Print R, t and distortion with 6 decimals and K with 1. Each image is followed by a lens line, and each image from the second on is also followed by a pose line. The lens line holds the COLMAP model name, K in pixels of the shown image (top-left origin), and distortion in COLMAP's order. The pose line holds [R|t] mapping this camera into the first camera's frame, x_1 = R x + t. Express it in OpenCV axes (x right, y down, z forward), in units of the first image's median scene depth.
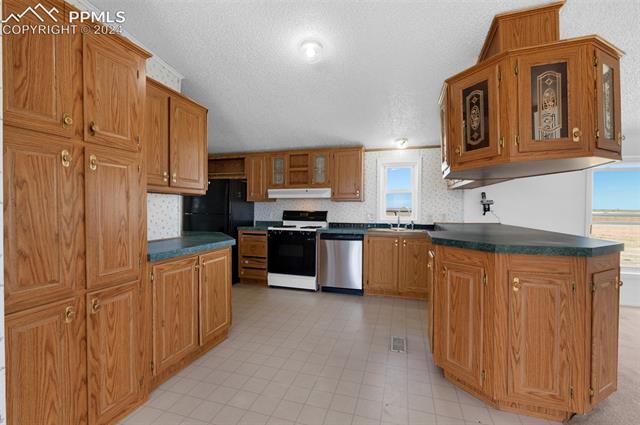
lens RADIAL K [[277.3, 0, 315.5], [0, 277.3, 214.7], [0, 0, 1]] dist [-0.000489, -0.000018]
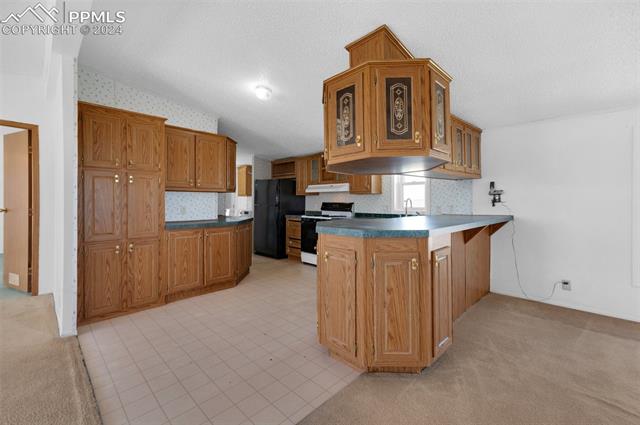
lens RADIAL K [[270.0, 0, 322.3], [0, 270.0, 201.8], [0, 0, 1]] dist [0.018409, 0.000137]
pose [[0.892157, -0.004106, -0.451707, 0.479436], [-0.004997, 0.999808, -0.018958, 0.004934], [0.451698, 0.019171, 0.891965, -0.062393]]
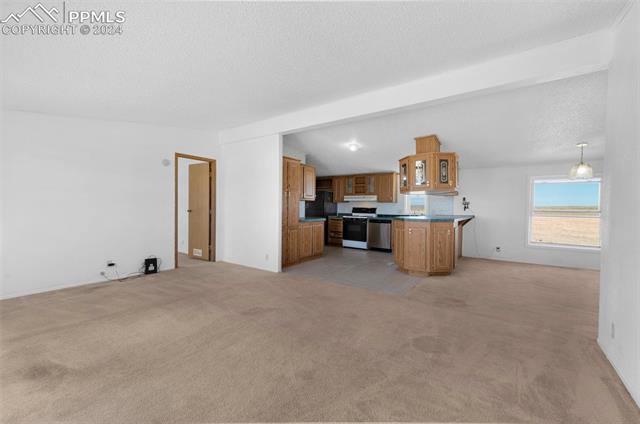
lens RADIAL K [[263.6, 0, 320.0], [0, 263.6, 212.0], [0, 0, 1]] dist [0.000389, 0.000038]
pose [[0.948117, 0.011627, -0.317710, 0.260299], [-0.011858, 0.999929, 0.001206, 0.016905], [0.317701, 0.002624, 0.948187, -0.793888]]
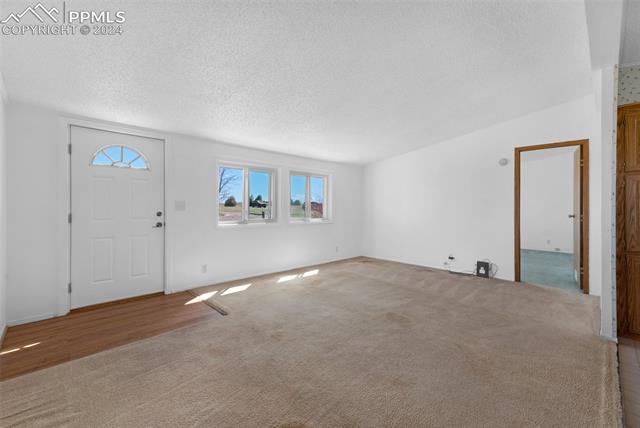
lens RADIAL K [[274.3, 0, 320.1], [0, 274.3, 207.3], [0, 0, 1]] dist [0.023347, 0.000047]
pose [[-0.481331, -0.008365, -0.876499, 0.576114], [-0.022153, 0.999751, 0.002624, 0.006042], [0.876259, 0.020680, -0.481397, -0.038509]]
